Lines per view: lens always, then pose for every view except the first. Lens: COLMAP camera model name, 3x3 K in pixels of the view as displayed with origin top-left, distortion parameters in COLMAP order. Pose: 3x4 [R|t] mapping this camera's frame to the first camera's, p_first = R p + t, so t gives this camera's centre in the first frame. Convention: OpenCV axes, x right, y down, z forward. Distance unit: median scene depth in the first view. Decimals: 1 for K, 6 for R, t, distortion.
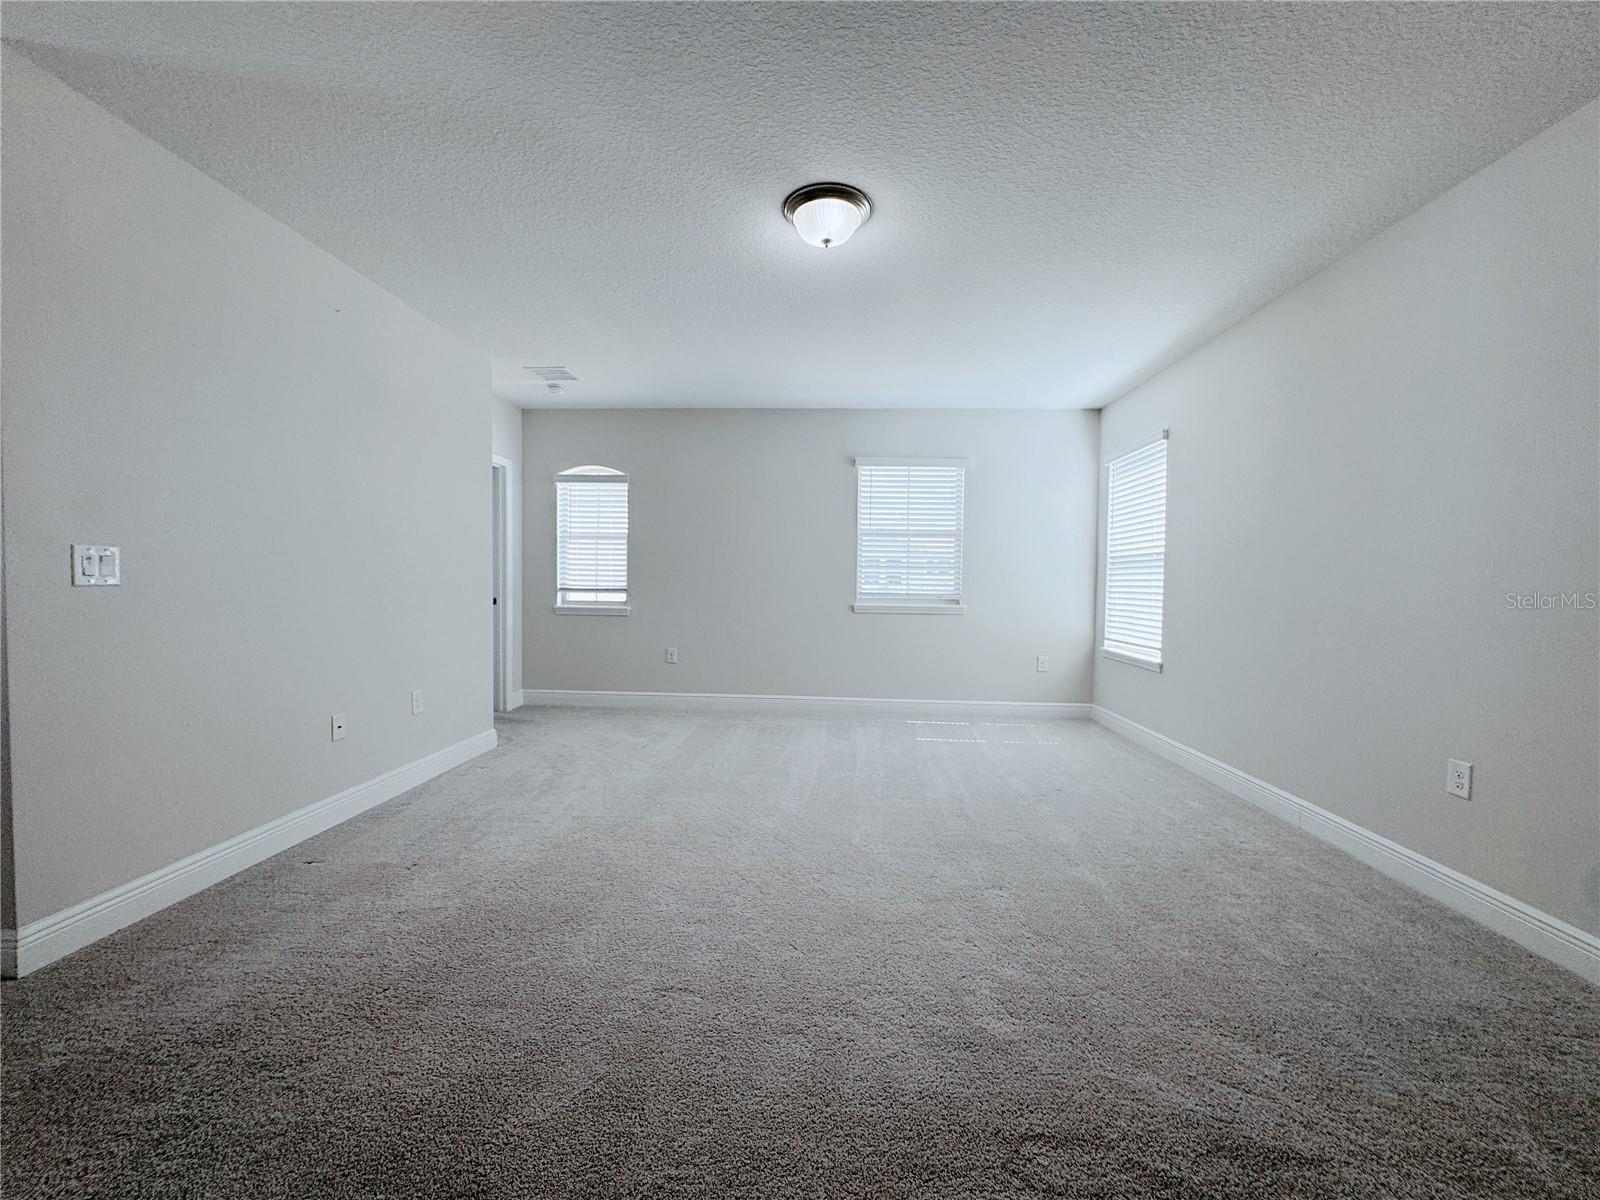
lens RADIAL K [[645.8, 0, 800.0], [0, 645.8, 600.0], [0, 0, 1]] dist [-0.000562, 0.000039]
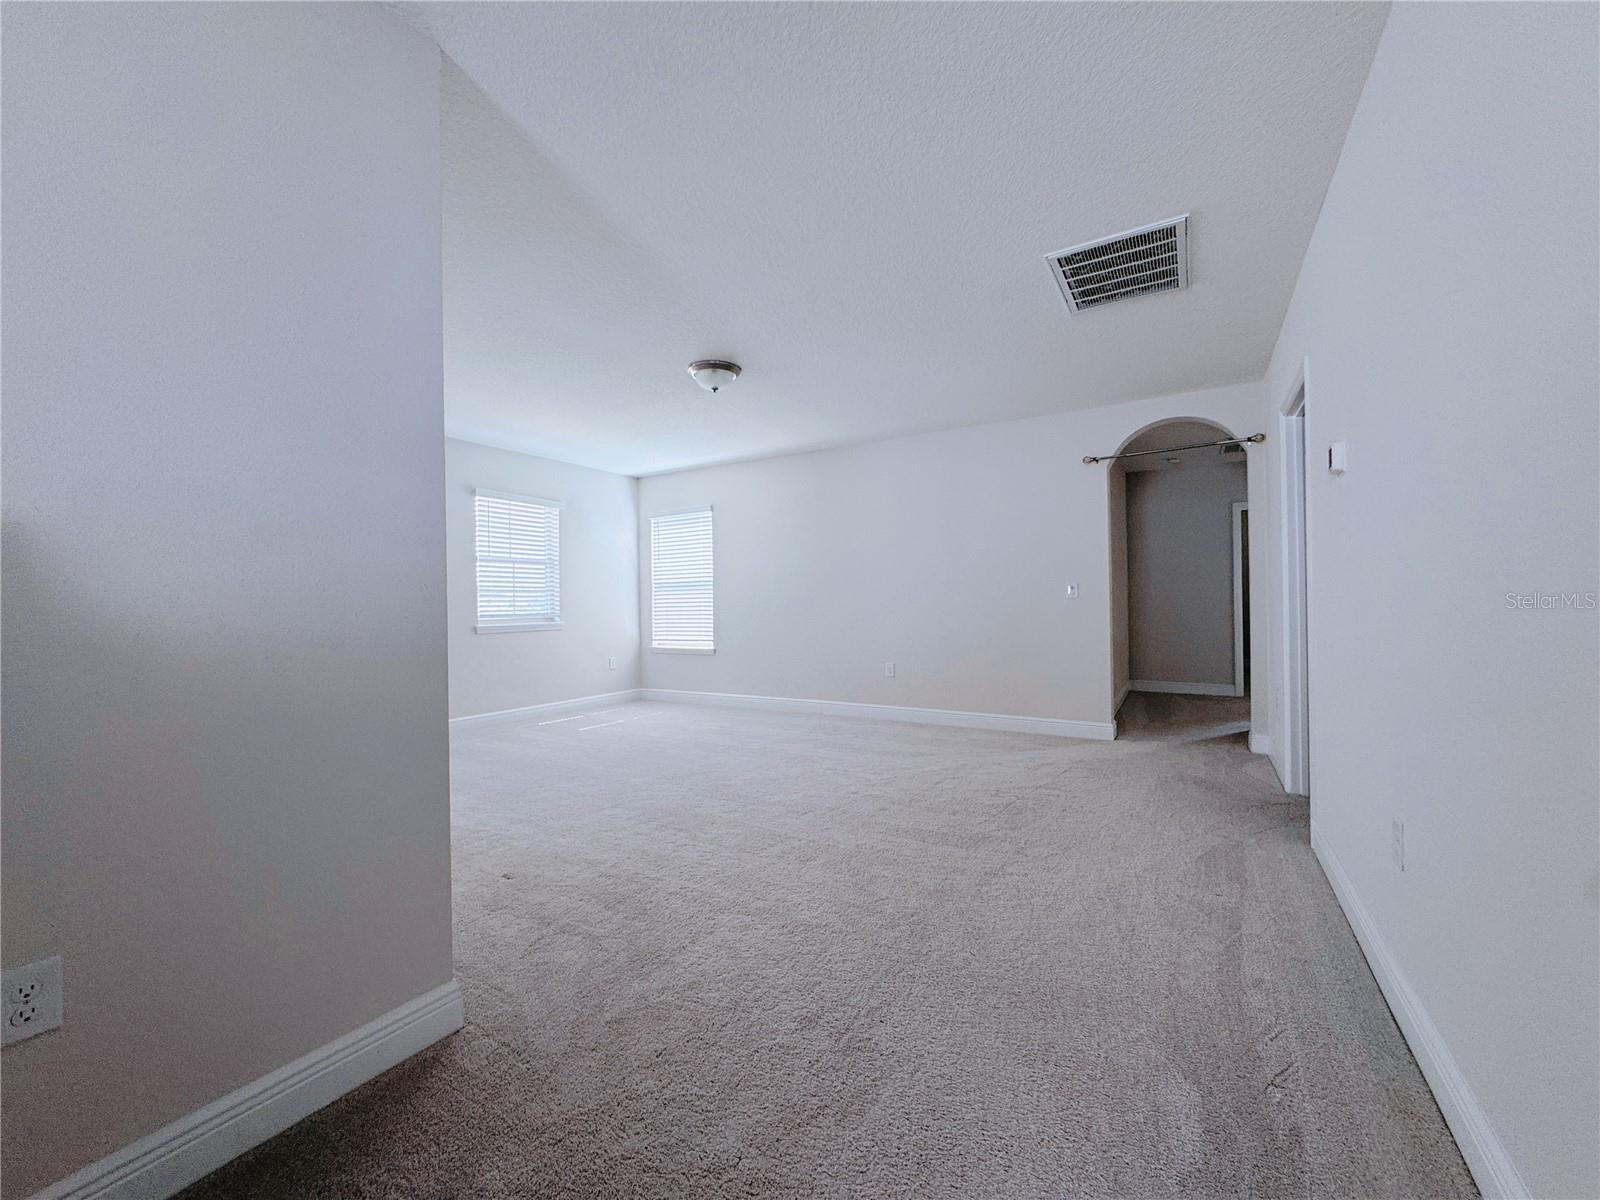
lens RADIAL K [[645.8, 0, 800.0], [0, 645.8, 600.0], [0, 0, 1]] dist [-0.000562, 0.000039]
pose [[0.469117, -0.020867, 0.882889, -0.617914], [0.045237, 0.998976, -0.000426, -0.011468], [-0.881976, 0.040140, 0.469581, 0.038011]]
